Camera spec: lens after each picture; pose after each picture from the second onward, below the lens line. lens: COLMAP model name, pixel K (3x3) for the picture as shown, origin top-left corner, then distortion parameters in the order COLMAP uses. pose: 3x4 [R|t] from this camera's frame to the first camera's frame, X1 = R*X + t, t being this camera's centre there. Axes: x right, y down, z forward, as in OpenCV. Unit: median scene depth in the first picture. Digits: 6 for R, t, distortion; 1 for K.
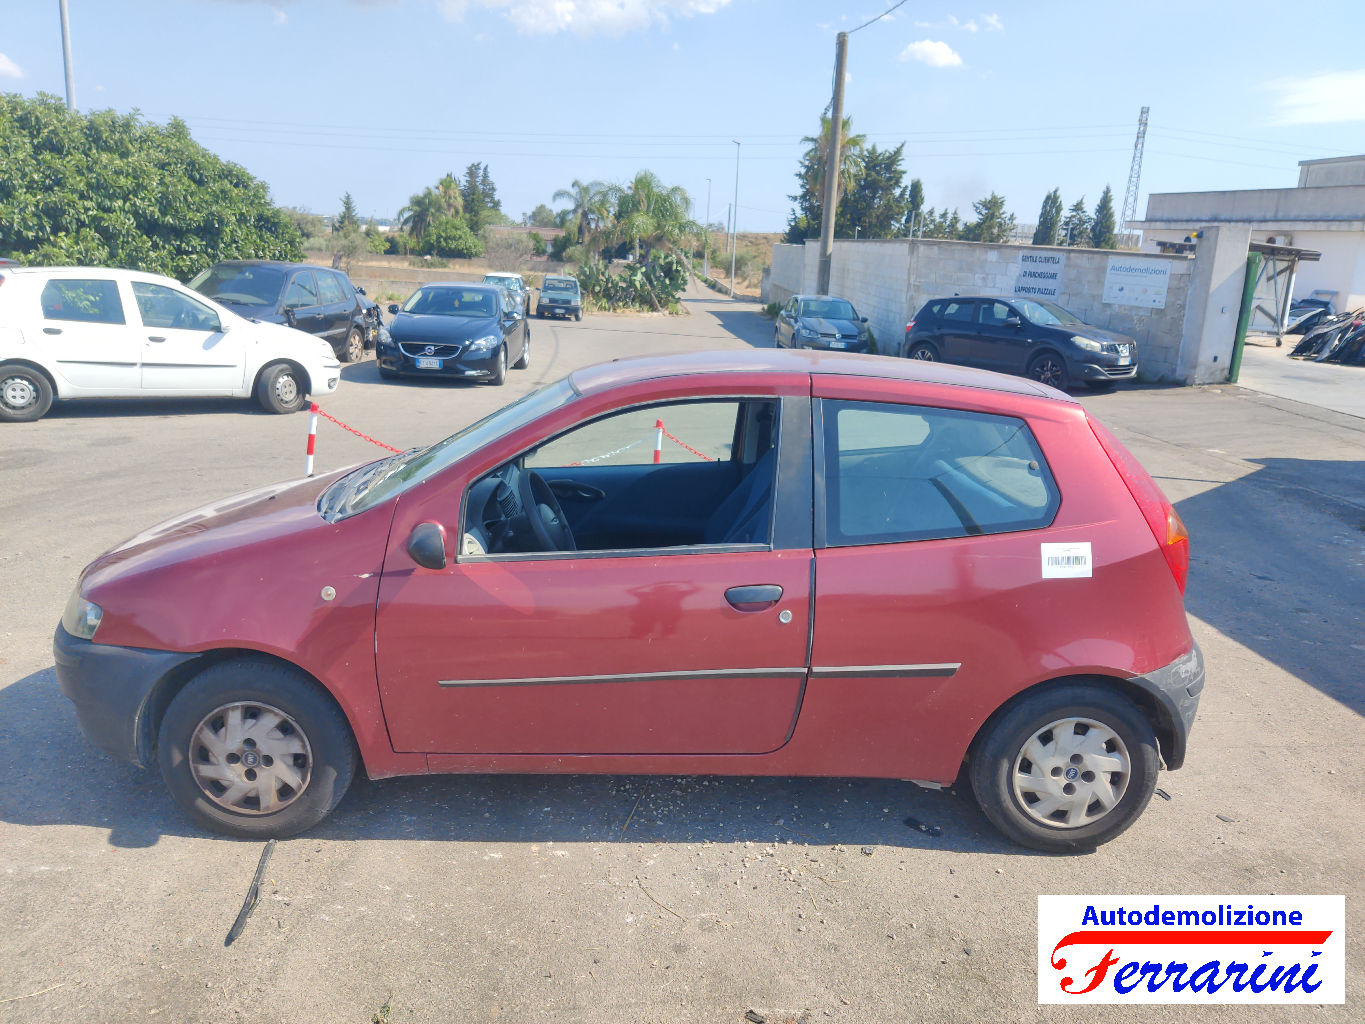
lens RADIAL K [[1054.6, 0, 673.9], [0, 1054.6, 519.4], [0, 0, 1]] dist [-0.003282, 0.000203]
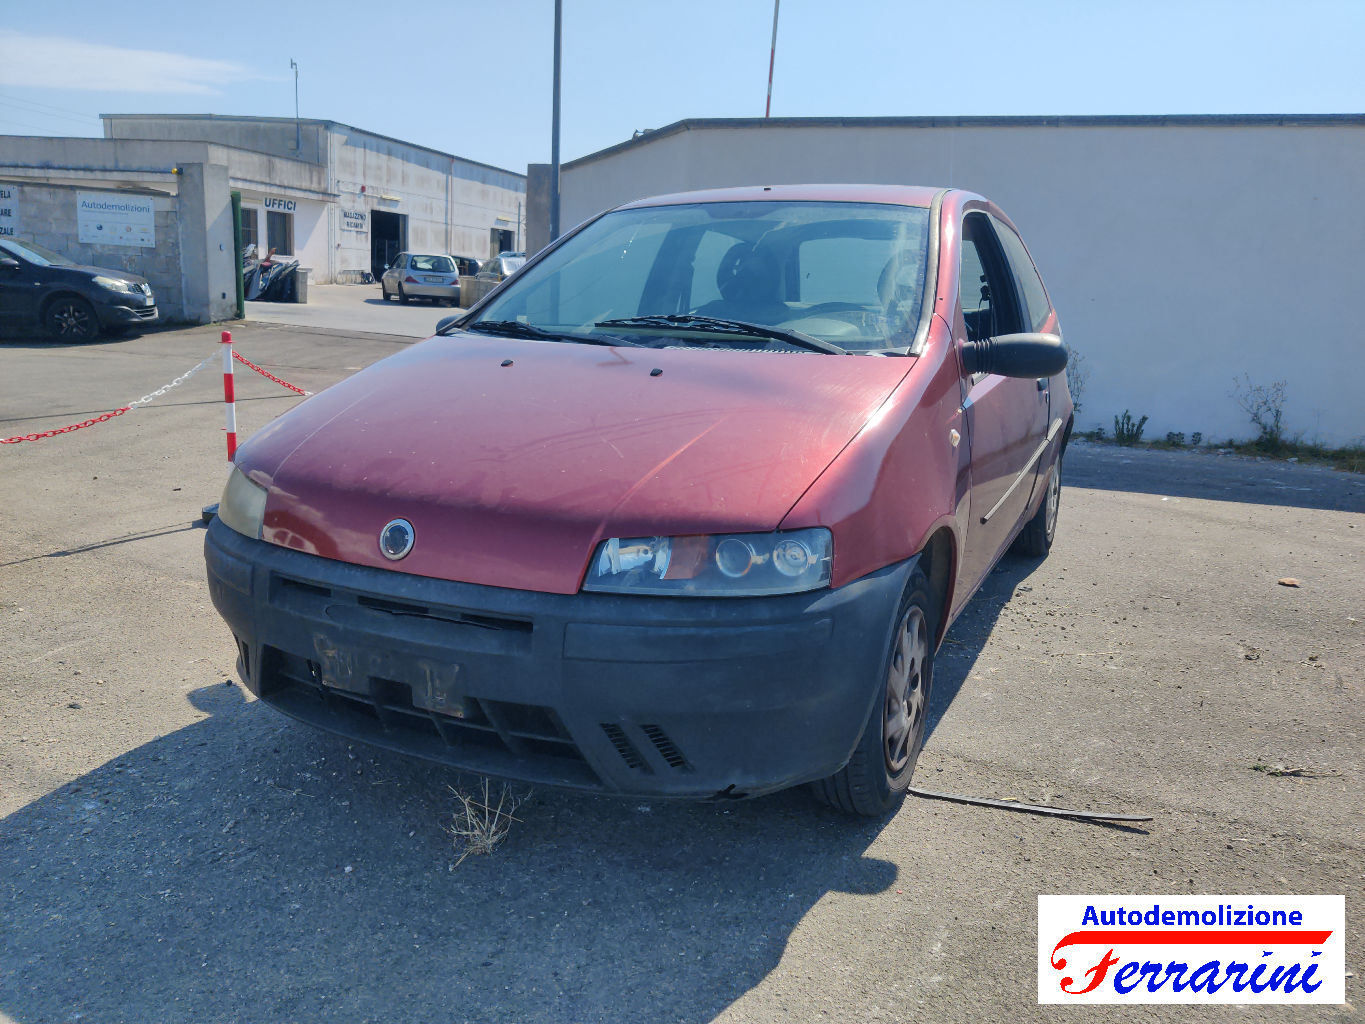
lens RADIAL K [[1054.6, 0, 671.2], [0, 1054.6, 511.6], [0, 0, 1]] dist [-0.003282, 0.000203]
pose [[0.455221, -0.218103, 0.863252, -0.248775], [0.199079, 0.969921, 0.140073, -0.007311], [-0.867837, 0.108091, 0.484949, 0.175563]]
